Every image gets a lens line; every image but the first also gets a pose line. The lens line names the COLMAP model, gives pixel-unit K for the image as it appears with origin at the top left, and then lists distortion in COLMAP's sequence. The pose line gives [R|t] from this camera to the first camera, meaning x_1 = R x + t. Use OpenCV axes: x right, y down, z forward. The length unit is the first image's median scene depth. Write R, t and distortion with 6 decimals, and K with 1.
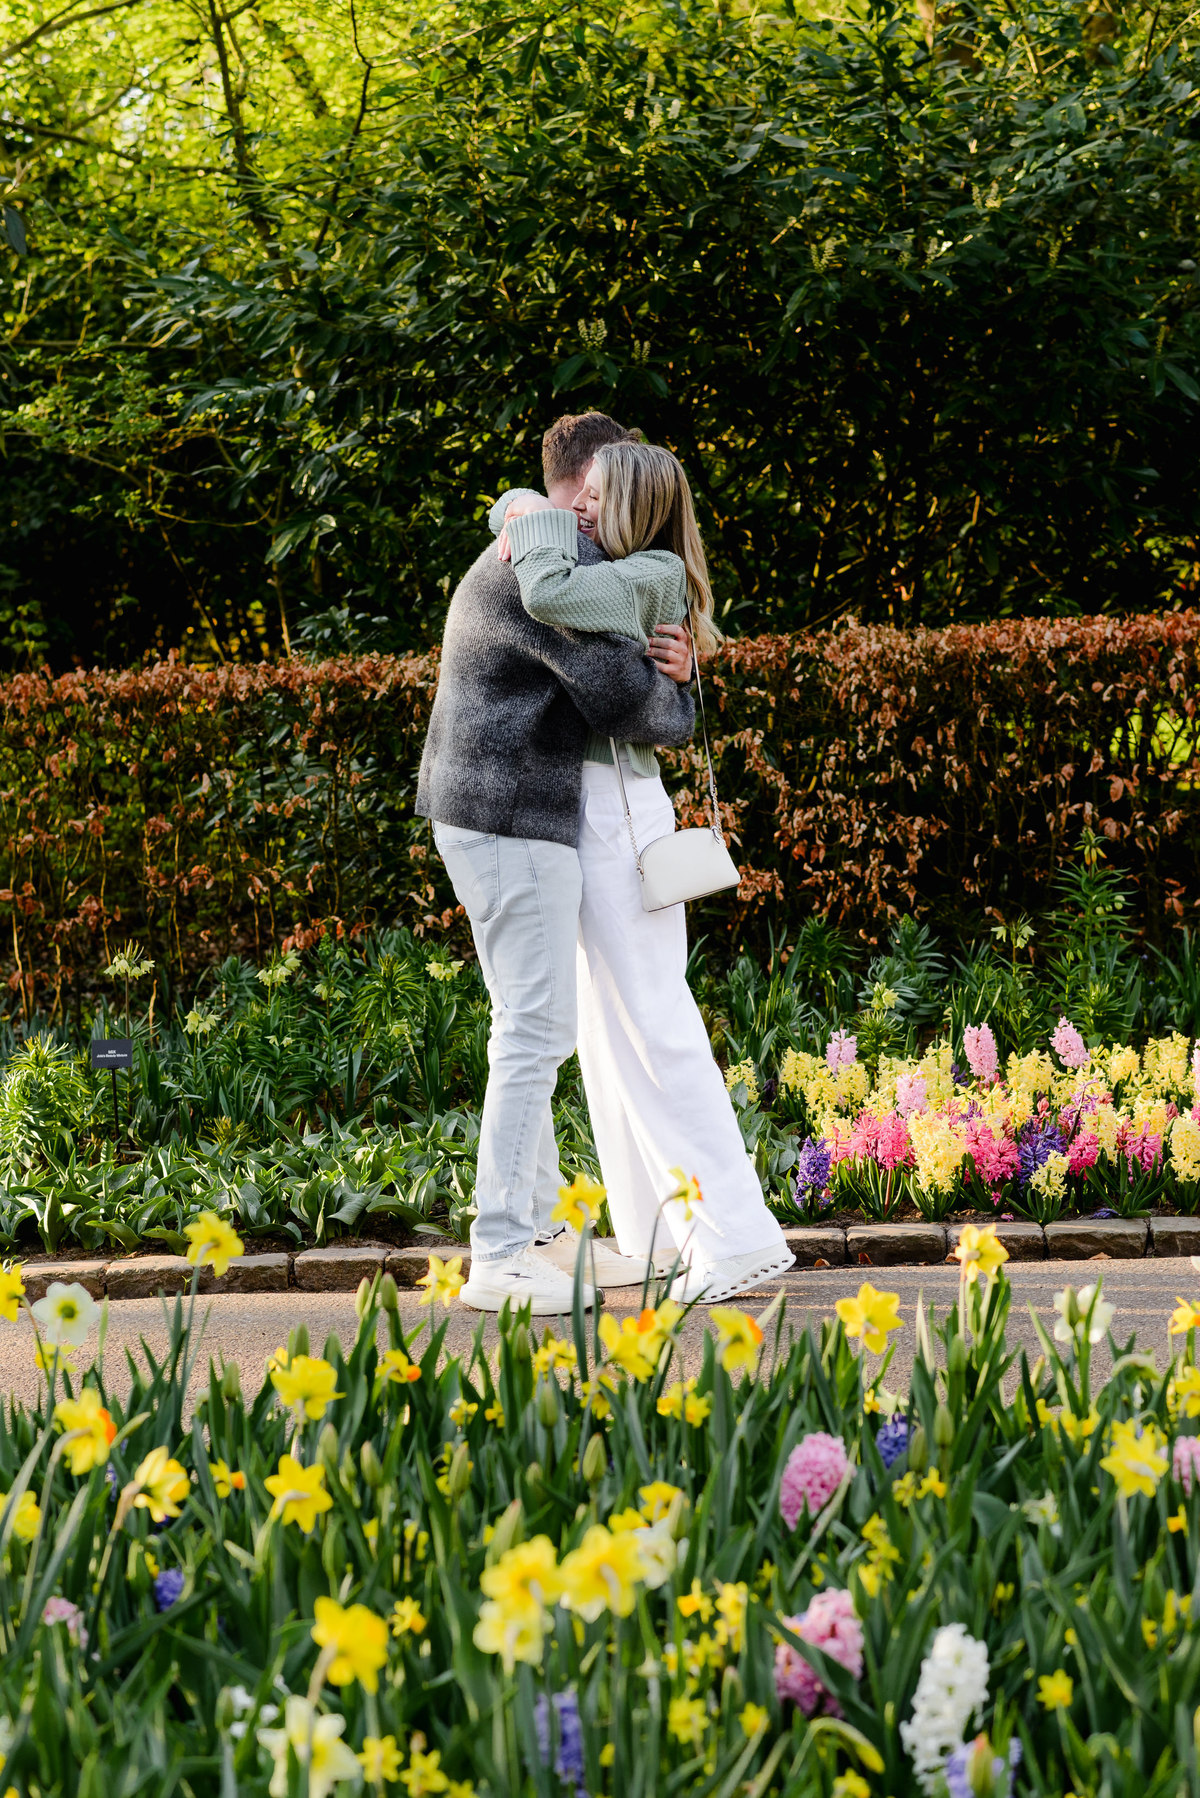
lens RADIAL K [[4313.6, 0, 598.2], [0, 4313.6, 820.5], [0, 0, 1]] dist [0.043557, -0.449686]
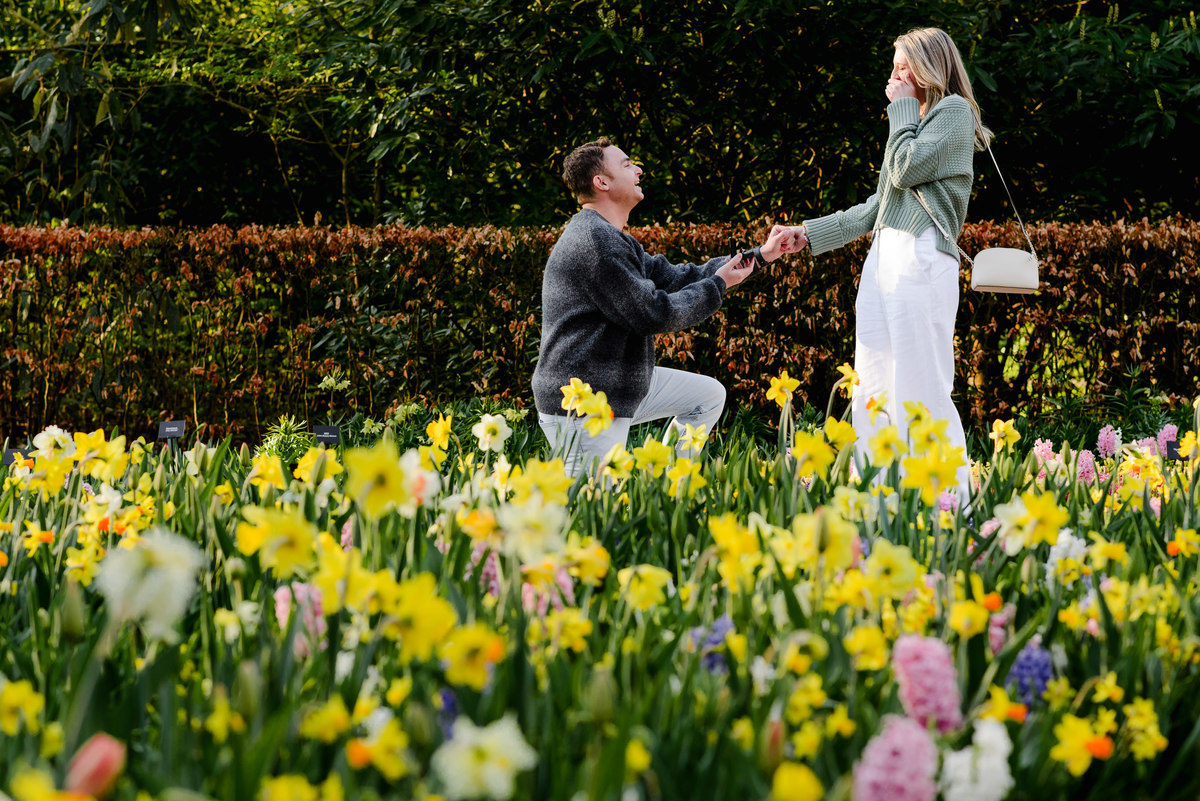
lens RADIAL K [[3315.0, 0, 624.7], [0, 3315.0, 401.4], [0, 0, 1]] dist [0.035114, -0.264580]
pose [[0.995807, 0.047610, 0.078113, -0.081008], [-0.044152, 0.997992, -0.045409, 0.074053], [-0.080118, 0.041769, 0.995910, -0.152275]]
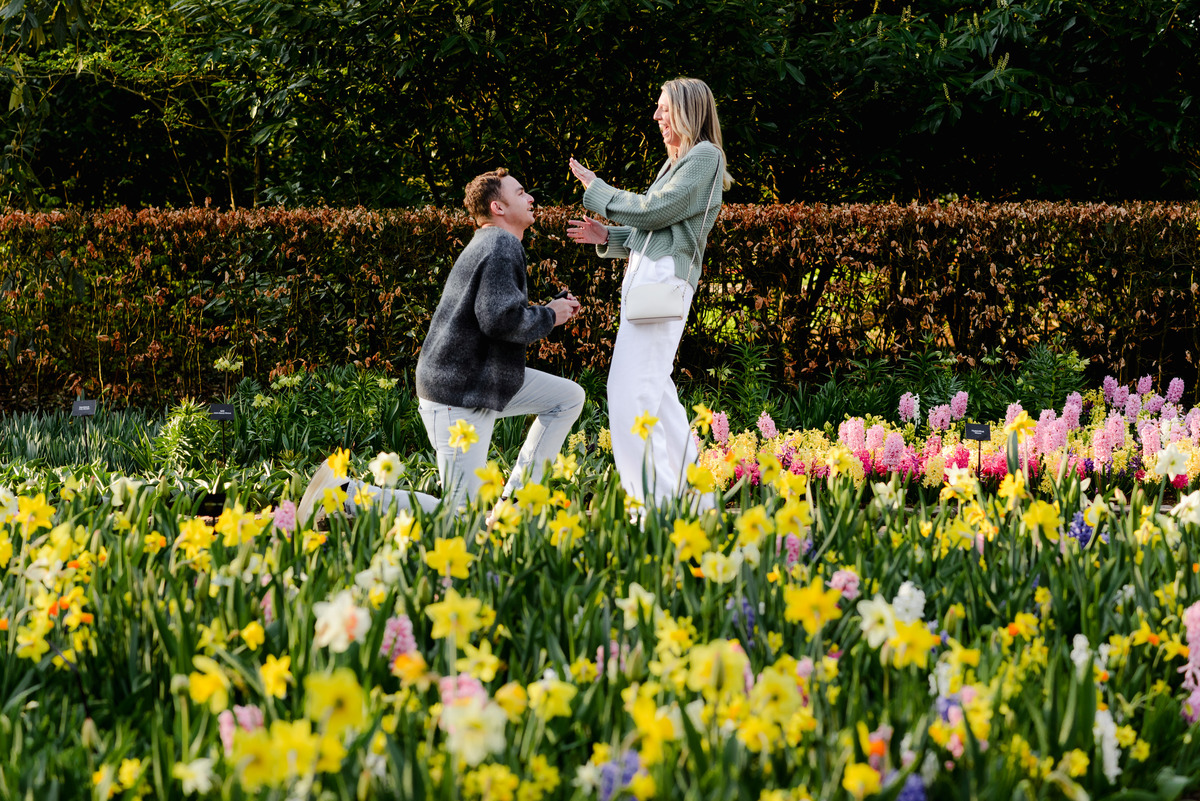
lens RADIAL K [[2878.9, 0, 576.9], [0, 2878.9, 367.3], [0, 0, 1]] dist [0.043557, -0.449686]
pose [[0.991735, 0.040713, 0.121674, -0.091759], [-0.039034, 0.999107, -0.016153, 0.039951], [-0.122223, 0.011270, 0.992439, -0.137128]]
